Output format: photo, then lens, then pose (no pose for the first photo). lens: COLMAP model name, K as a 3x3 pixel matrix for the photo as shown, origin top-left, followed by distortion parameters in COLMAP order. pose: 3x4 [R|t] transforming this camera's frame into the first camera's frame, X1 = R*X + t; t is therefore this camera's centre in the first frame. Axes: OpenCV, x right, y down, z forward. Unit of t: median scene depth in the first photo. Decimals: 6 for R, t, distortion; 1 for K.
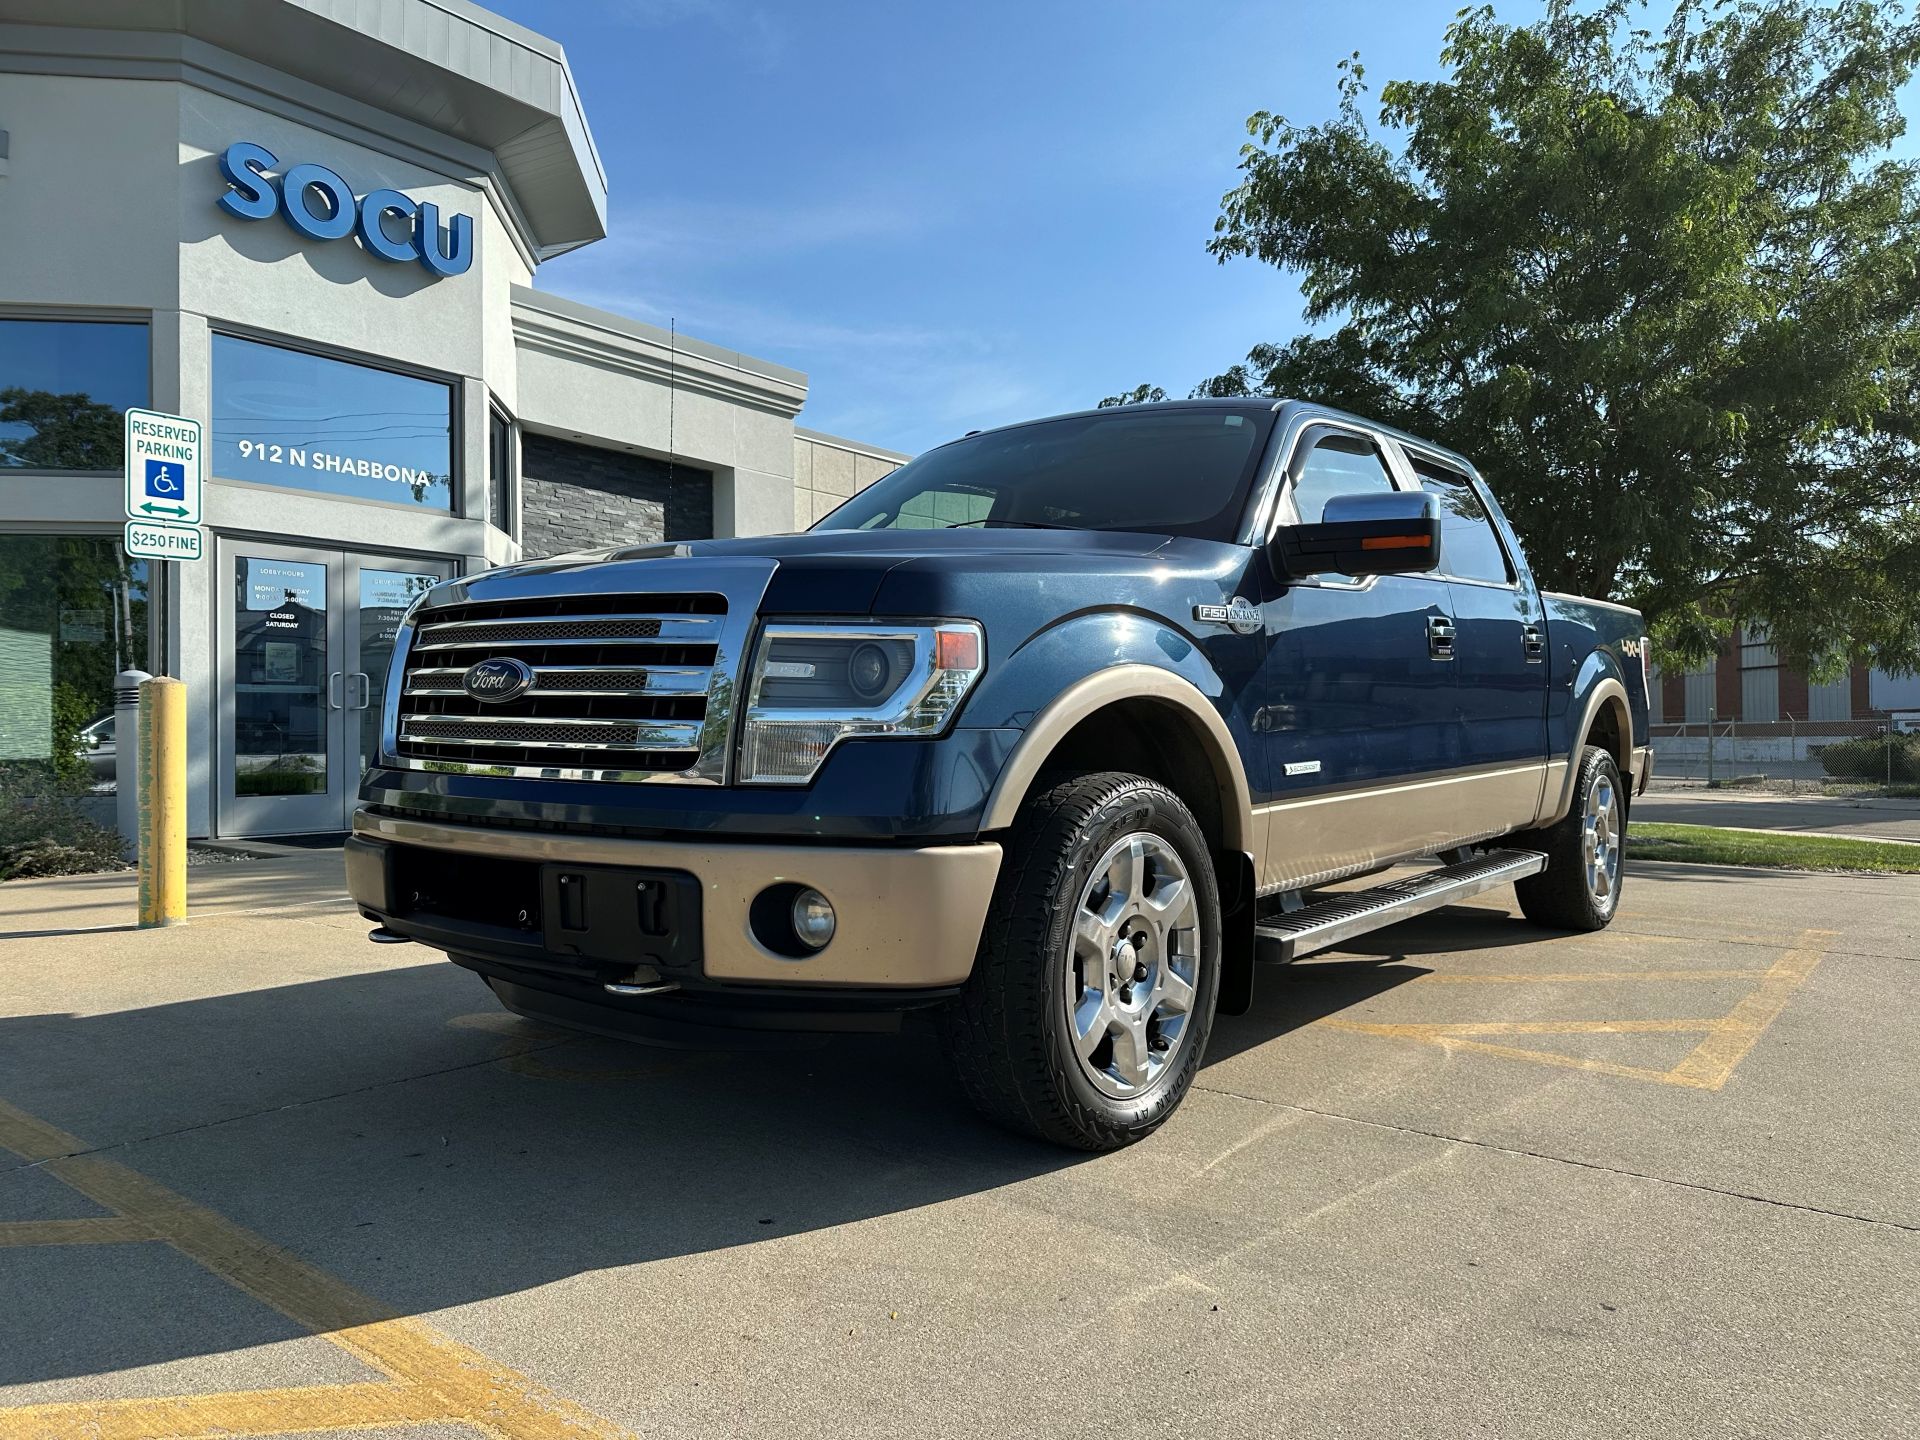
lens RADIAL K [[1294.8, 0, 976.1], [0, 1294.8, 723.7], [0, 0, 1]] dist [0.019760, -0.020820]
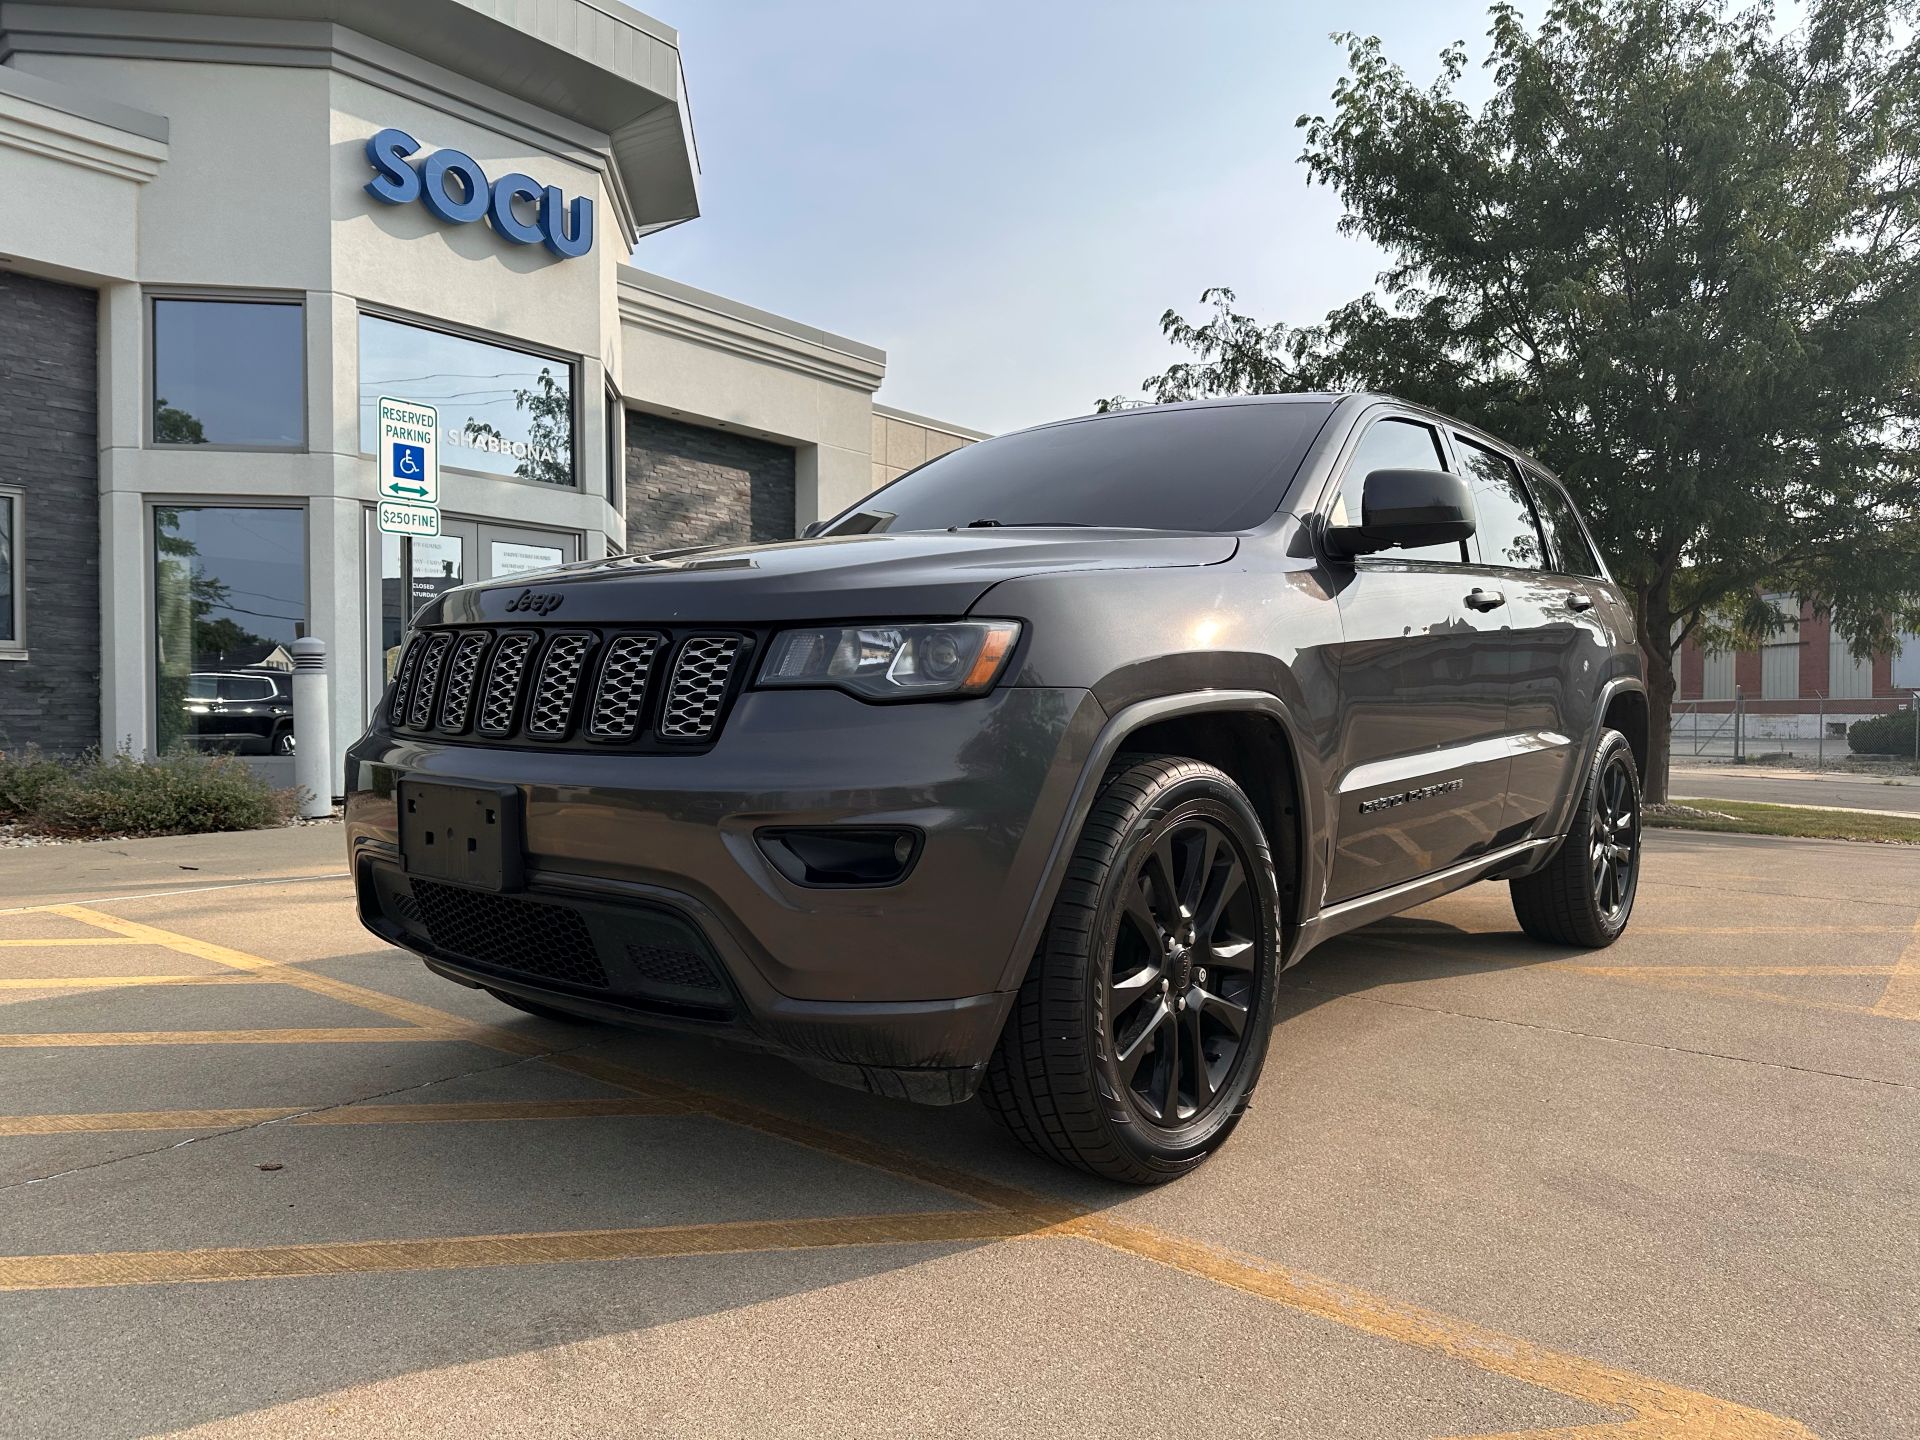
lens RADIAL K [[1294.8, 0, 968.7], [0, 1294.8, 731.7], [0, 0, 1]] dist [0.019760, -0.020820]
pose [[0.999928, 0.008216, -0.008787, -0.078161], [-0.007965, 0.999569, 0.028268, 0.001016], [0.009015, -0.028196, 0.999562, -0.041234]]
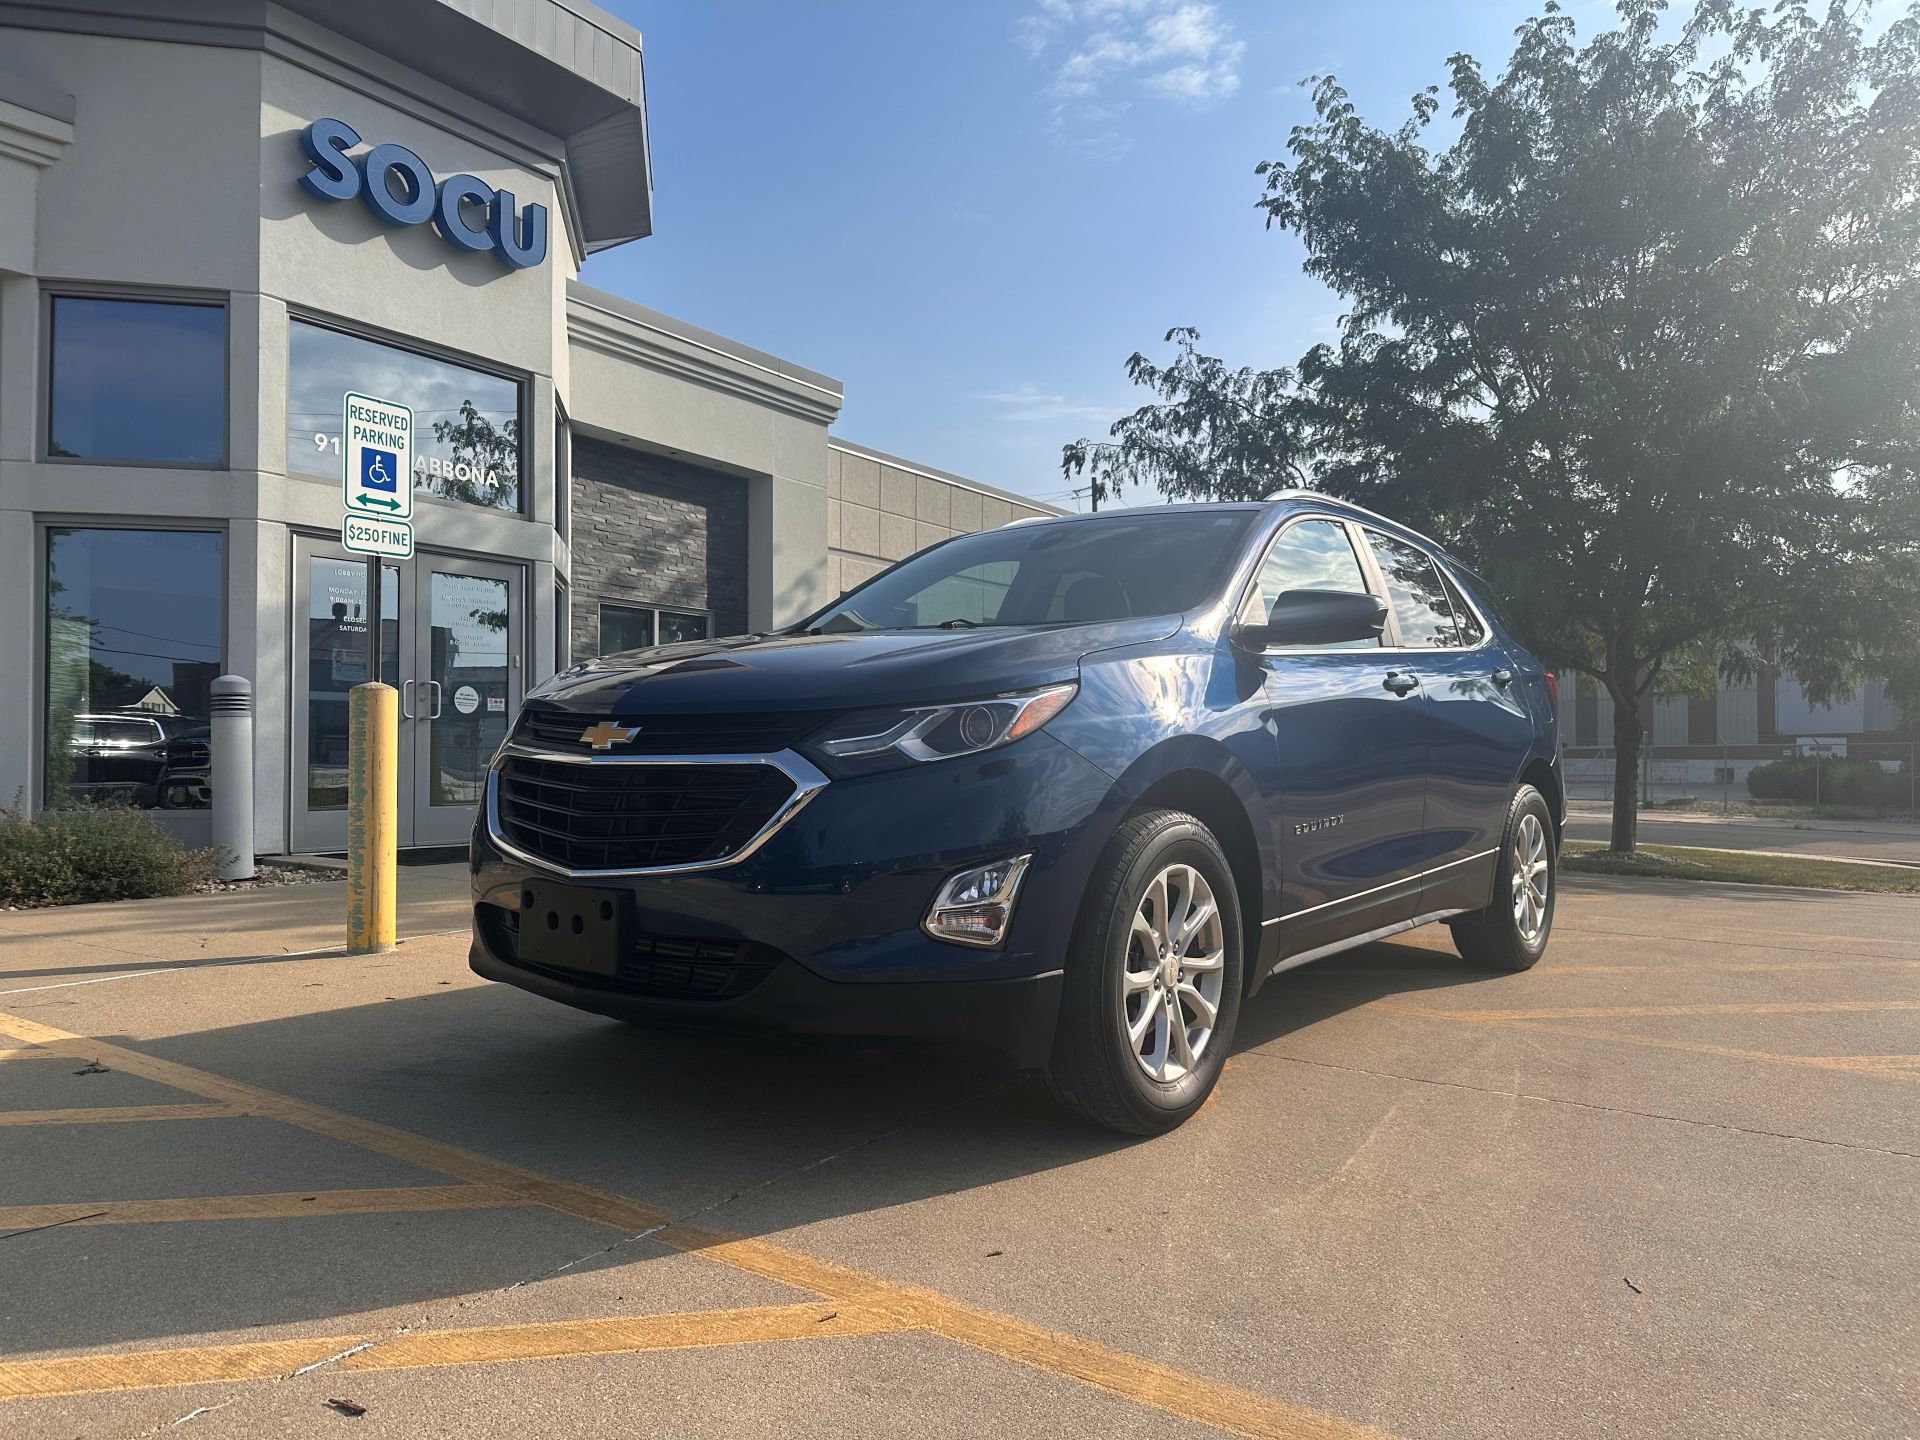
lens RADIAL K [[1294.8, 0, 969.2], [0, 1294.8, 729.9], [0, 0, 1]] dist [0.019760, -0.020820]
pose [[0.997819, 0.009571, 0.065312, -0.138665], [-0.009060, 0.999926, -0.008110, 0.000714], [-0.065385, 0.007500, 0.997832, 0.027140]]
